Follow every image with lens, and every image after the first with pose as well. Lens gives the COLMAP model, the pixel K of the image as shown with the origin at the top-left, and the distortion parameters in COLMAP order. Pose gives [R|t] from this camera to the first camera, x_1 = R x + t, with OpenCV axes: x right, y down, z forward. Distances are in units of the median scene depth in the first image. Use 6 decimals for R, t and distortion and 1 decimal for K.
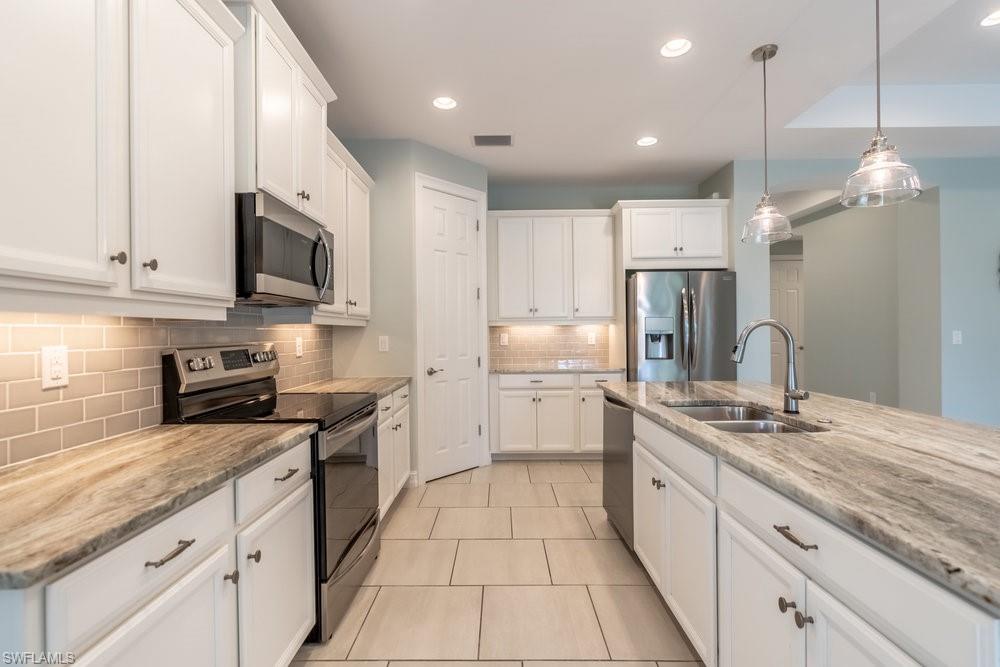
lens RADIAL K [[457.2, 0, 495.4], [0, 457.2, 328.0], [0, 0, 1]] dist [-0.003246, 0.000294]
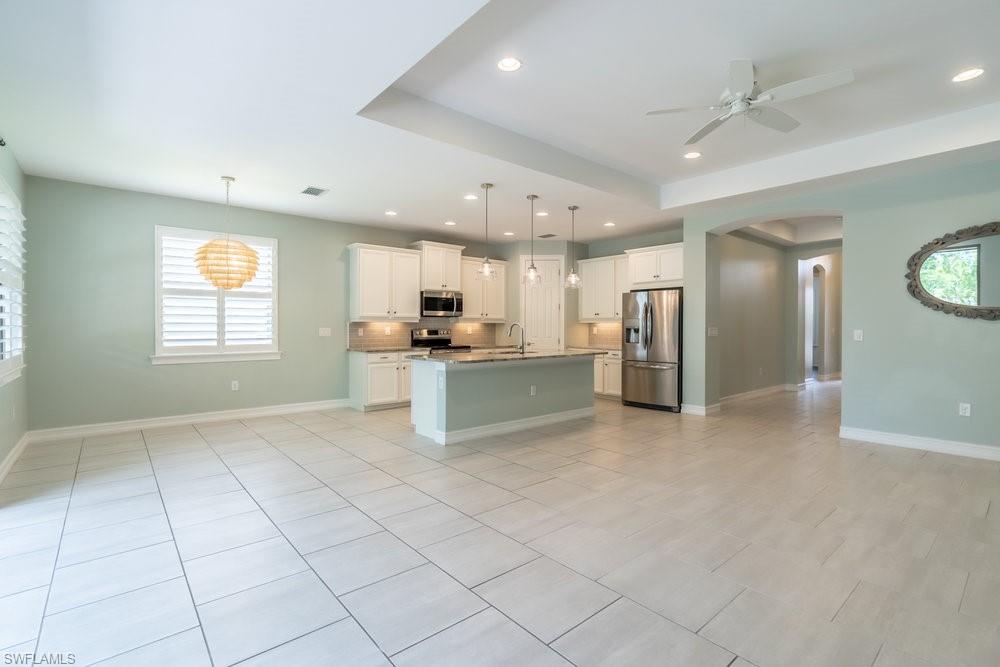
lens RADIAL K [[457.2, 0, 500.6], [0, 457.2, 331.0], [0, 0, 1]] dist [-0.003246, 0.000294]
pose [[0.660091, 0.018363, -0.750961, 1.404163], [-0.002012, 0.999741, 0.022678, -0.016027], [0.751183, -0.013459, 0.659957, -0.550368]]
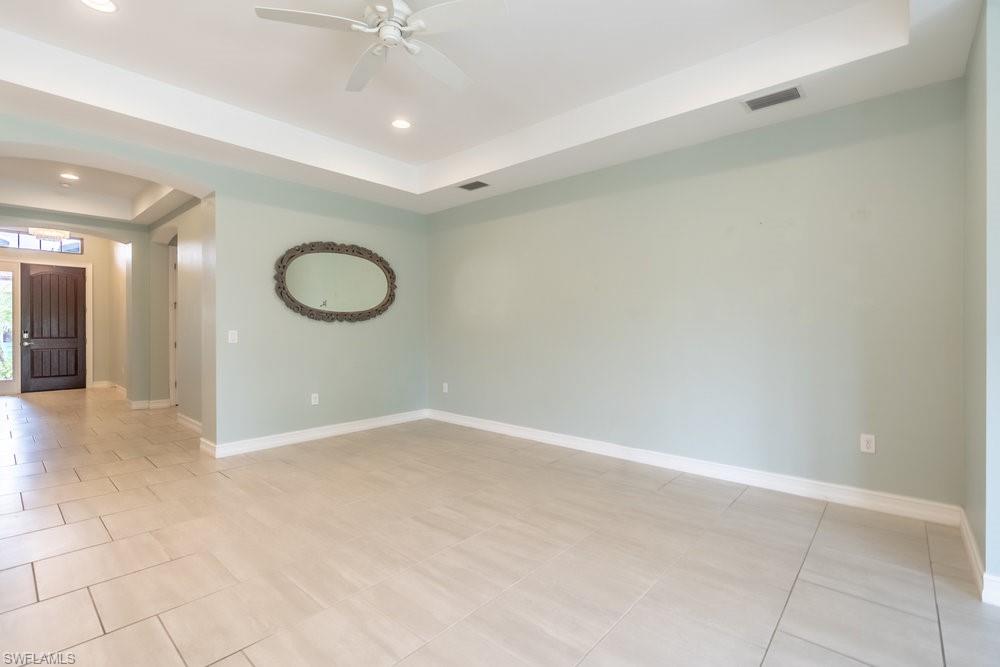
lens RADIAL K [[457.2, 0, 489.2], [0, 457.2, 330.1], [0, 0, 1]] dist [-0.003246, 0.000294]
pose [[0.662230, 0.004815, 0.749285, 0.659510], [-0.012287, 0.999915, 0.004433, -0.006633], [-0.749200, -0.012142, 0.662233, -0.175157]]
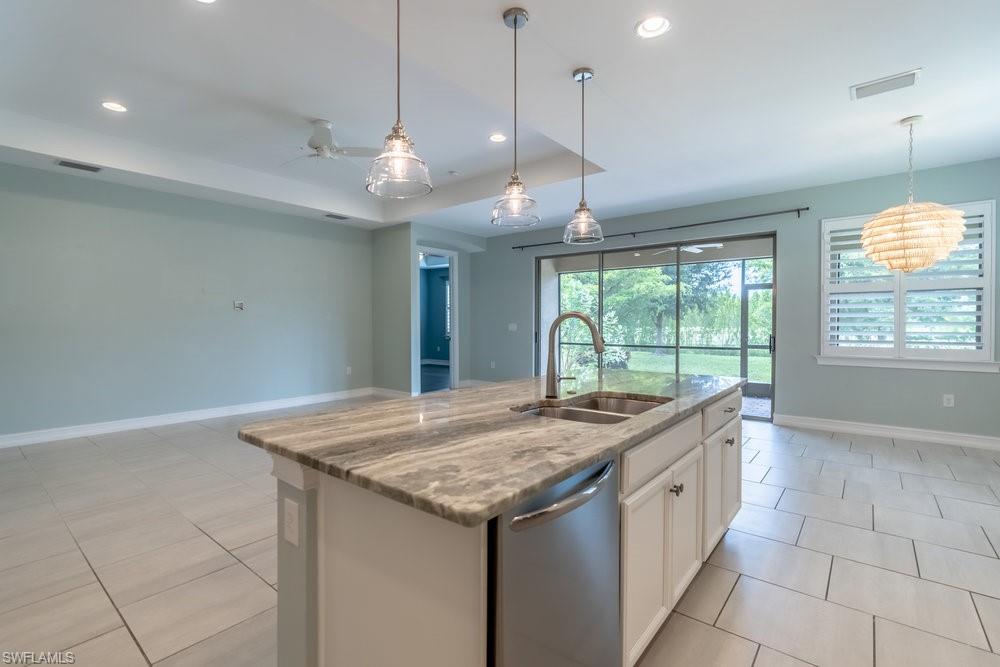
lens RADIAL K [[457.2, 0, 496.9], [0, 457.2, 334.5], [0, 0, 1]] dist [-0.003246, 0.000294]
pose [[-0.780858, -0.008348, 0.624653, 0.015160], [0.001433, 0.999884, 0.015154, 0.007517], [-0.624707, 0.012728, -0.780755, 0.975440]]
